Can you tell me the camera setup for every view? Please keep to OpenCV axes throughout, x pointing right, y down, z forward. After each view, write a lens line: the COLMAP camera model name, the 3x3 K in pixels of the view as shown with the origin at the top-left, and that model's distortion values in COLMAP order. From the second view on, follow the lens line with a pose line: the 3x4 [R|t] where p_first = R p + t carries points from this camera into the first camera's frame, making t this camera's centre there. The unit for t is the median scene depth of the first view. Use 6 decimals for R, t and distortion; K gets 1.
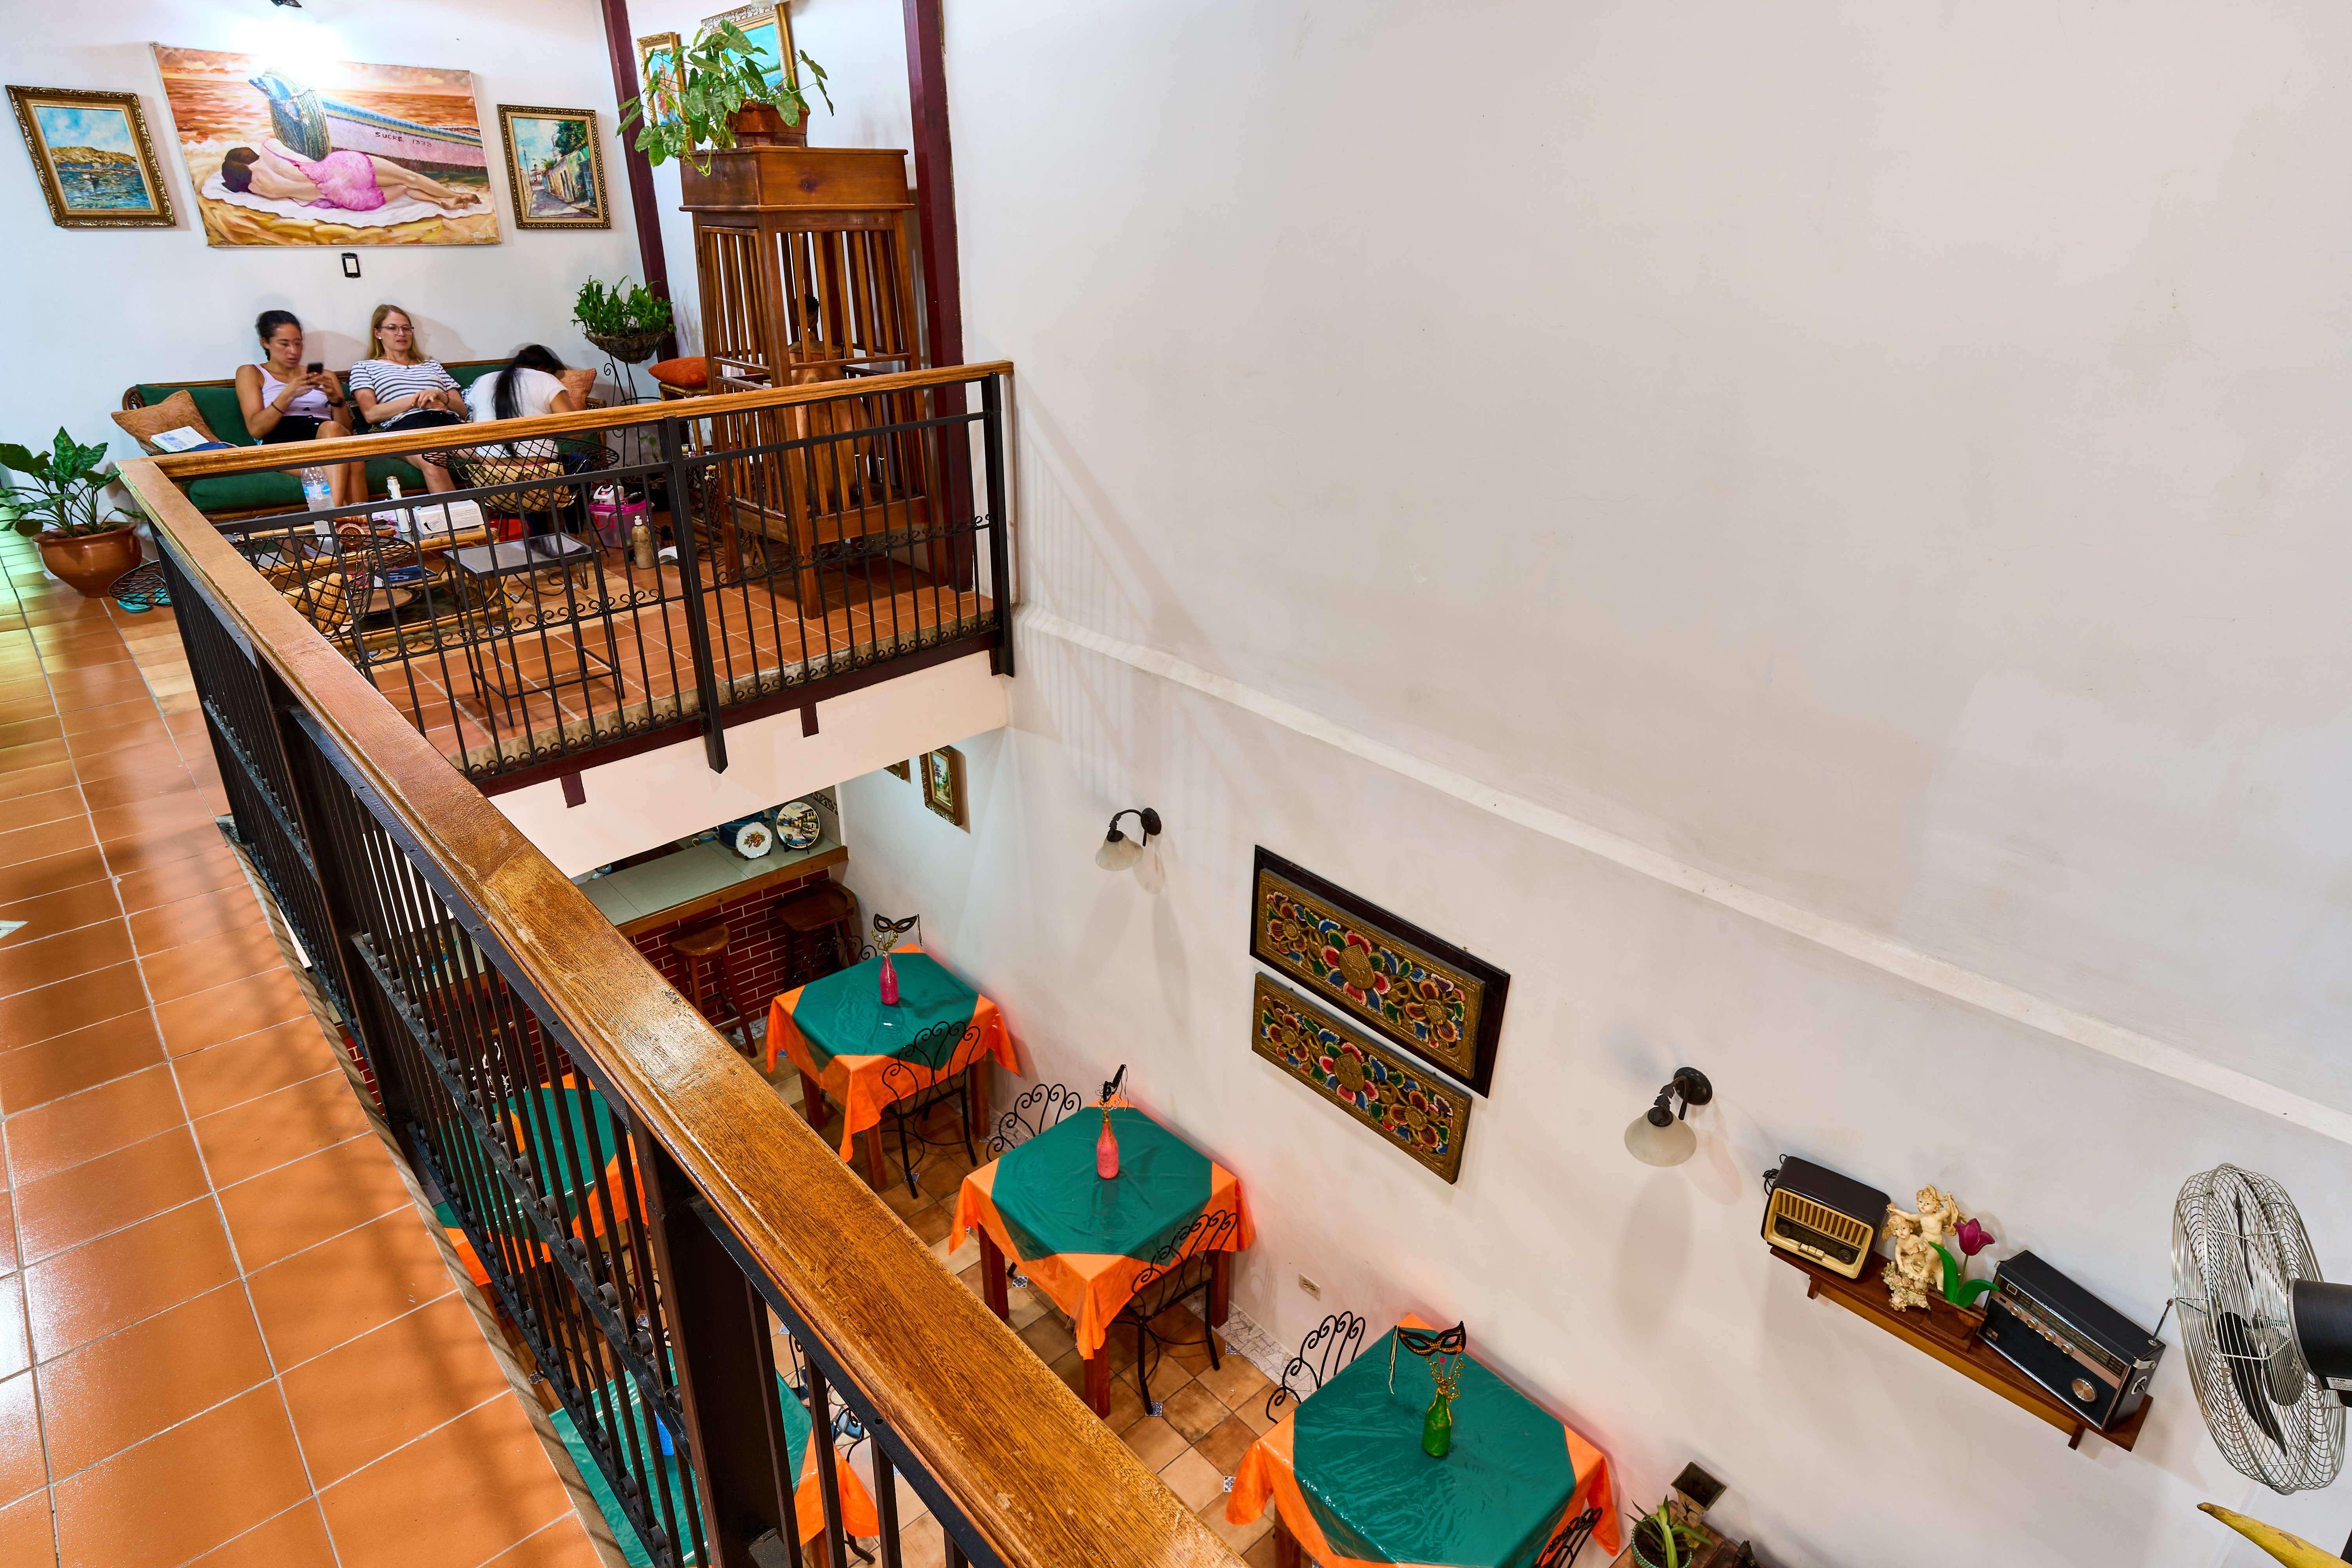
lens RADIAL K [[1297.1, 0, 1176.0], [0, 1297.1, 784.0], [0, 0, 1]] dist [-0.060035, 0.042009]
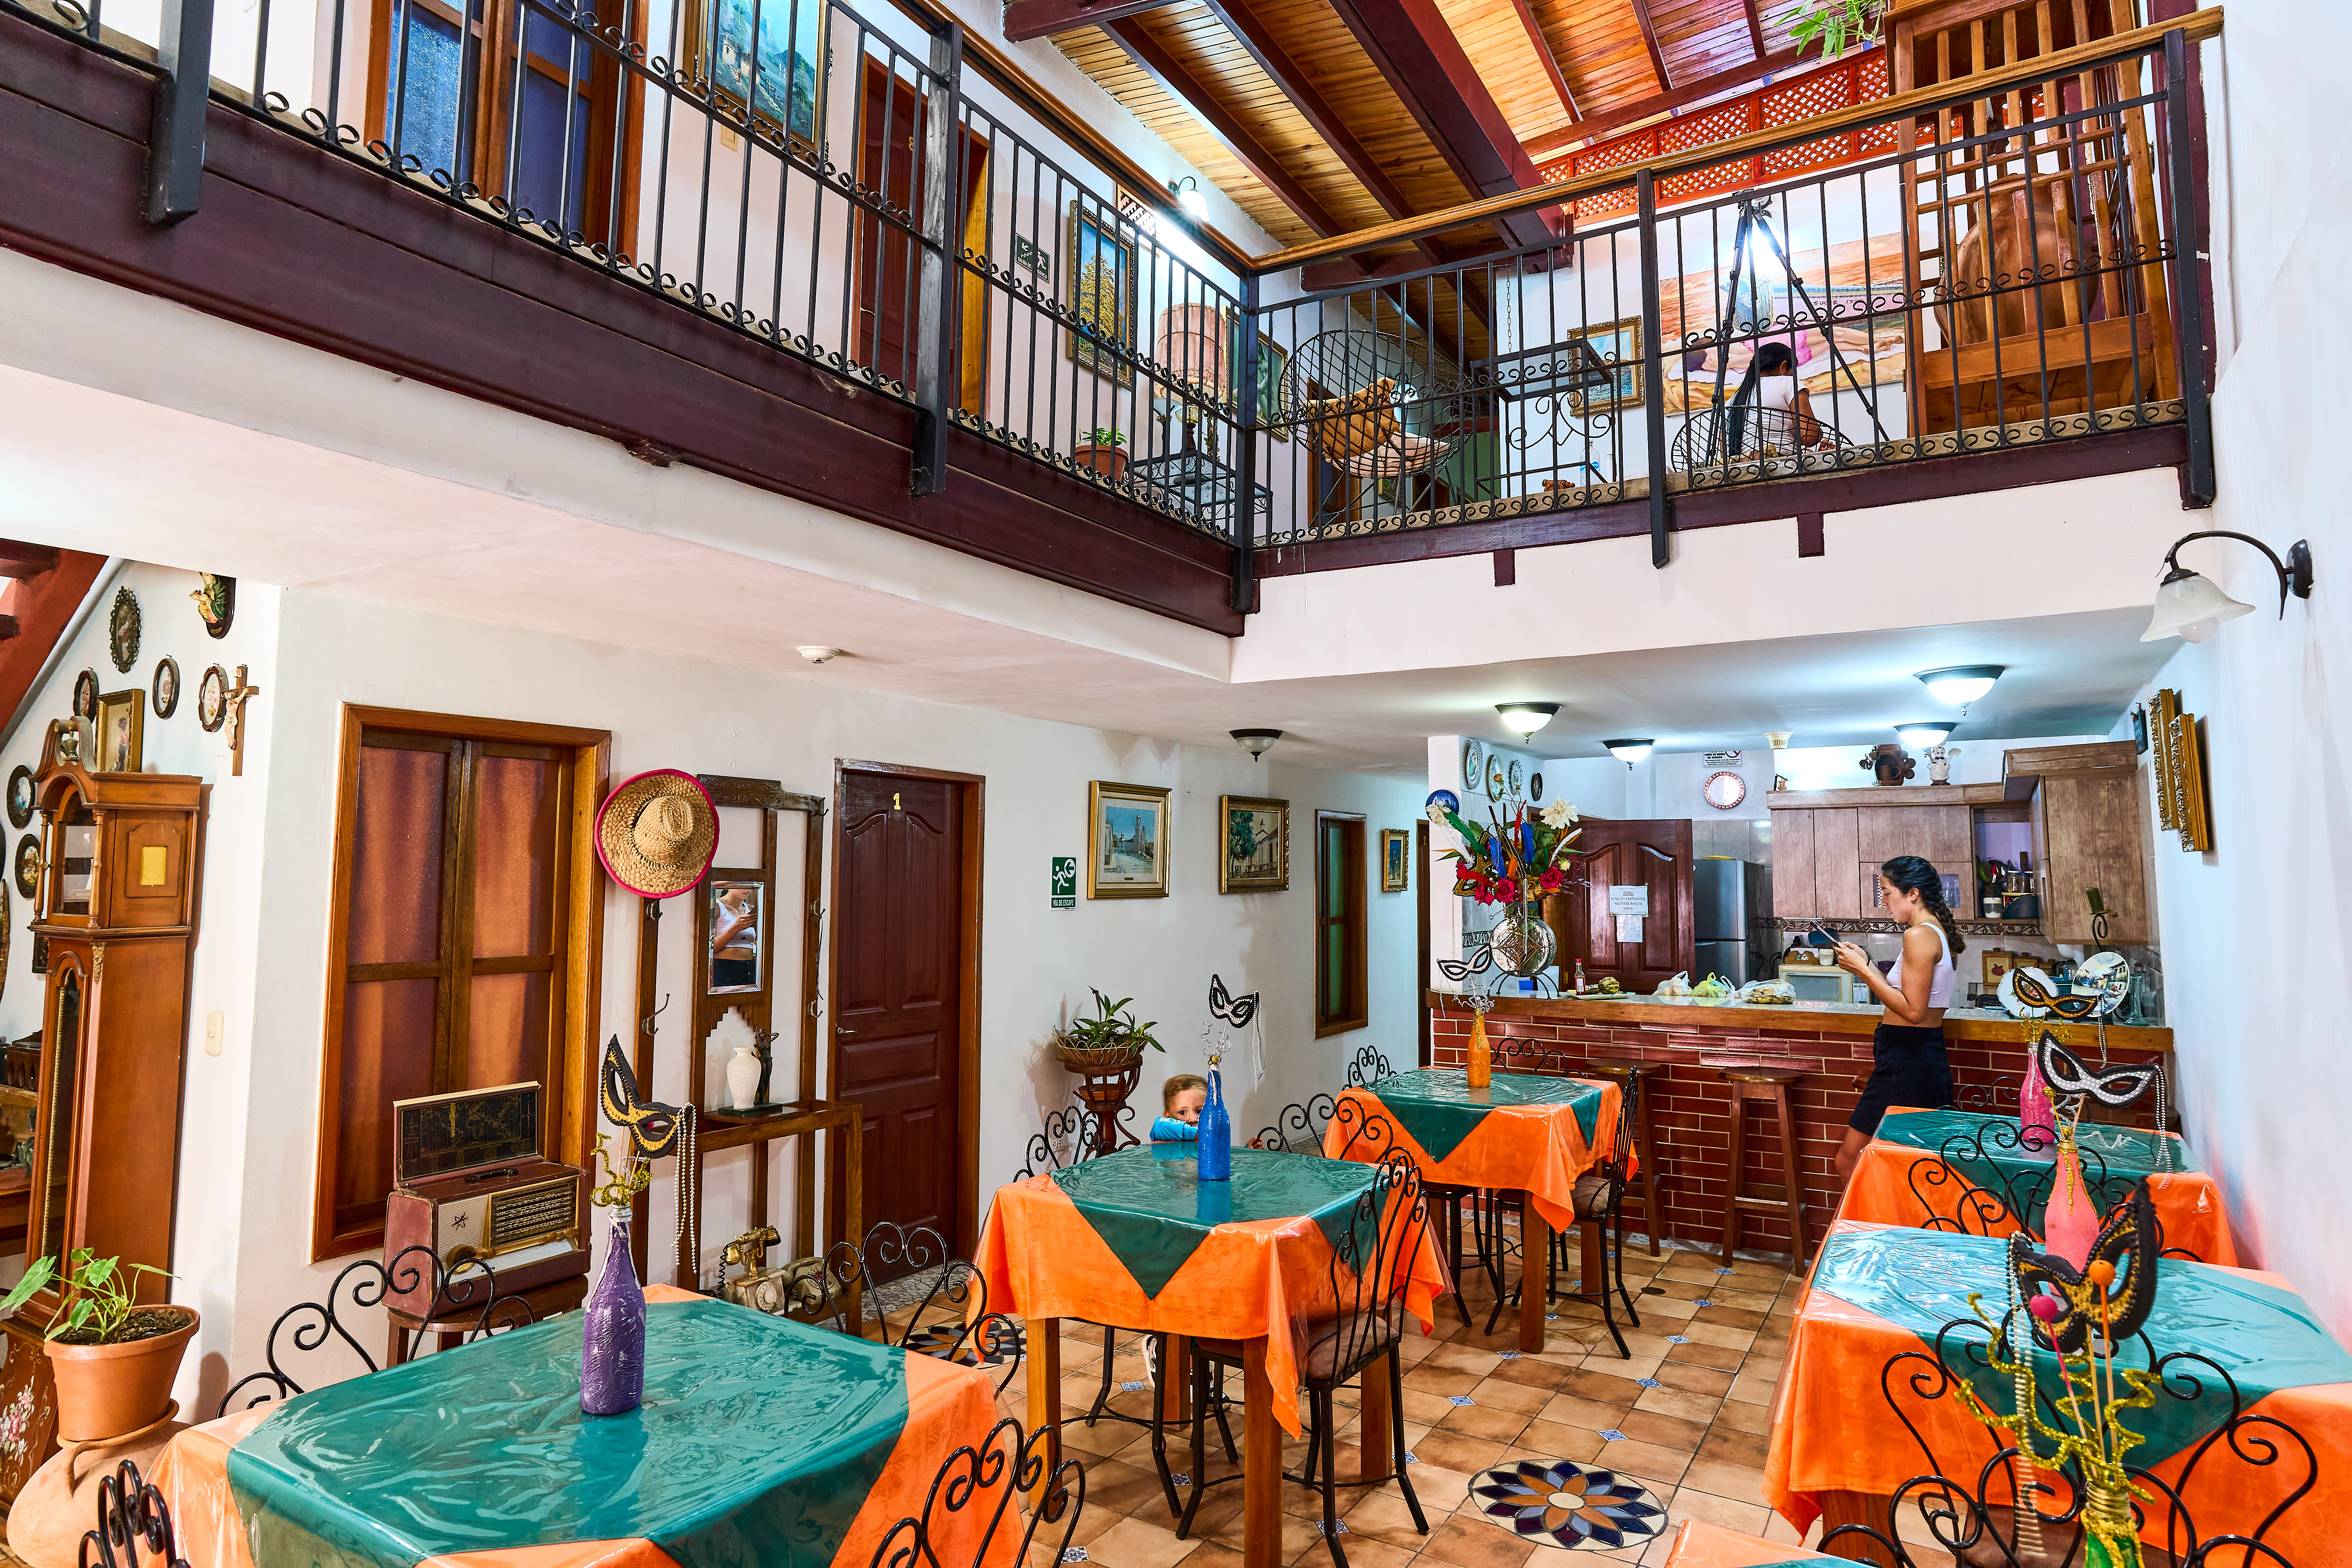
lens RADIAL K [[1287.6, 0, 1175.1], [0, 1287.6, 771.2], [0, 0, 1]] dist [-0.053666, 0.037063]
pose [[0.258930, -0.082666, -0.962352, 0.312916], [-0.406876, 0.894286, -0.186293, 0.346965], [0.876018, 0.439795, 0.197923, 0.546038]]
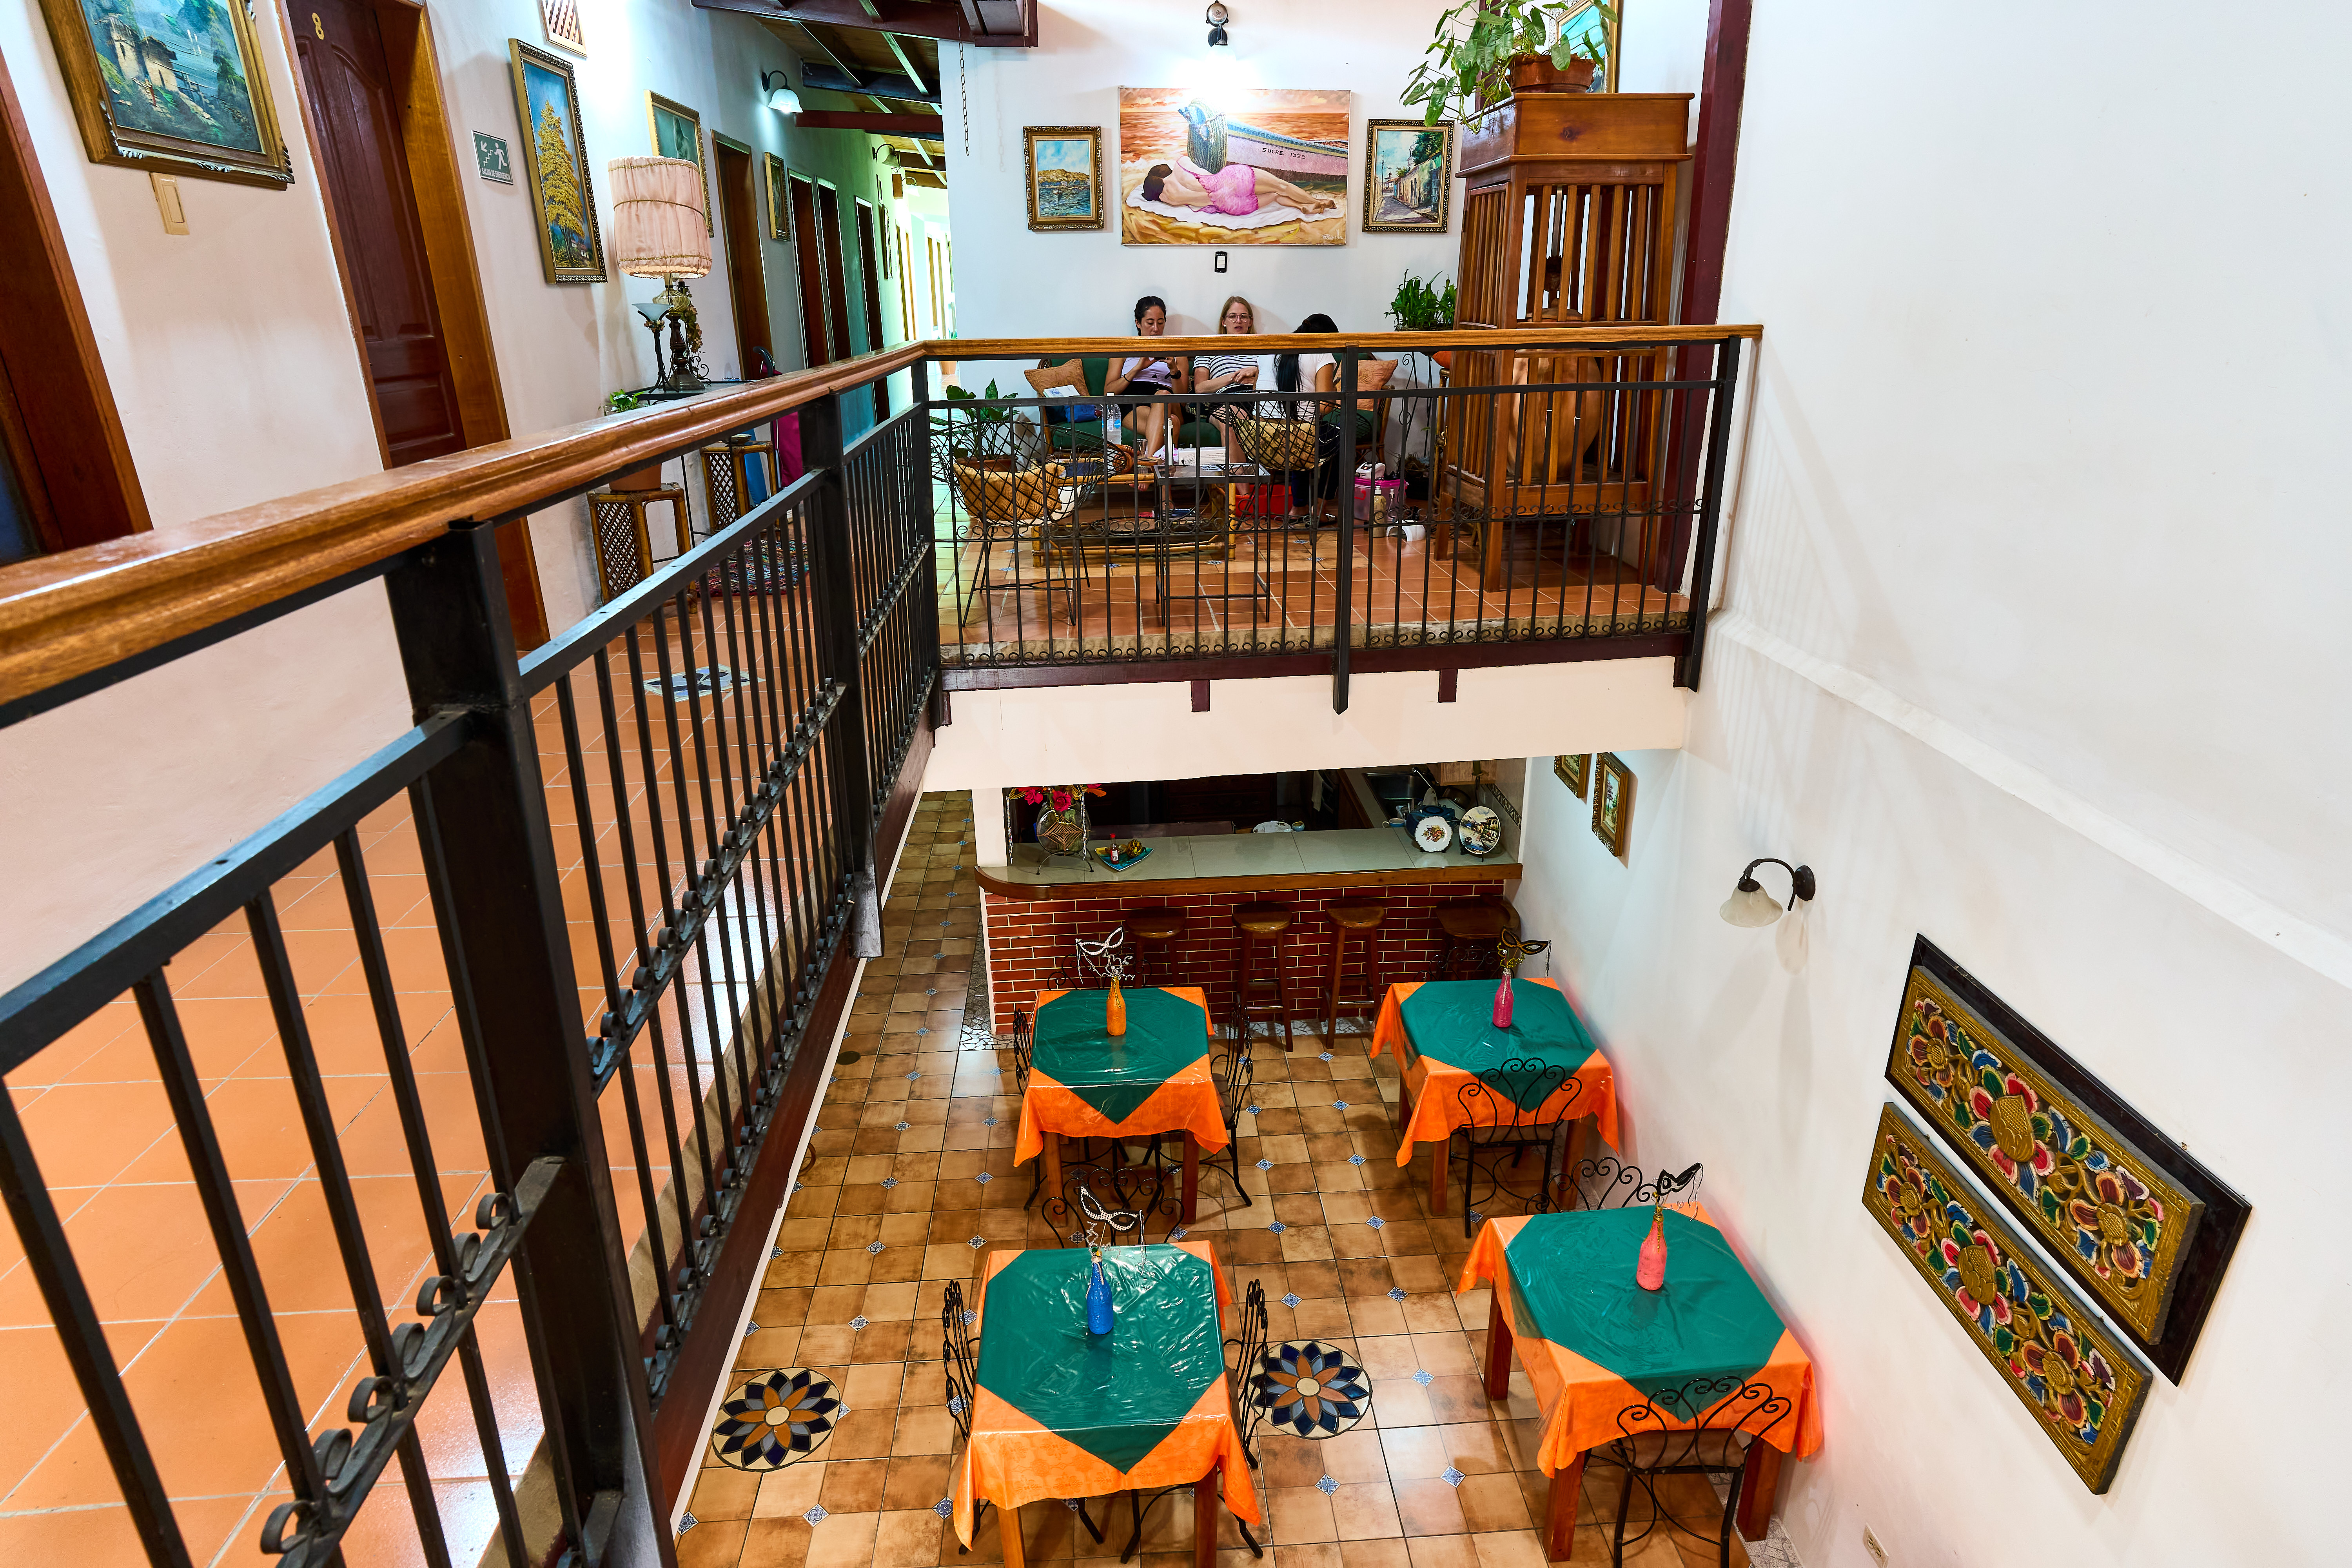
lens RADIAL K [[1286.6, 0, 1175.0], [0, 1286.6, 778.2], [0, 0, 1]] dist [-0.053797, 0.037632]
pose [[0.777009, 0.206647, -0.594604, 0.129237], [-0.245349, 0.969299, 0.016254, 0.047496], [0.579707, 0.133256, 0.803855, 0.121971]]
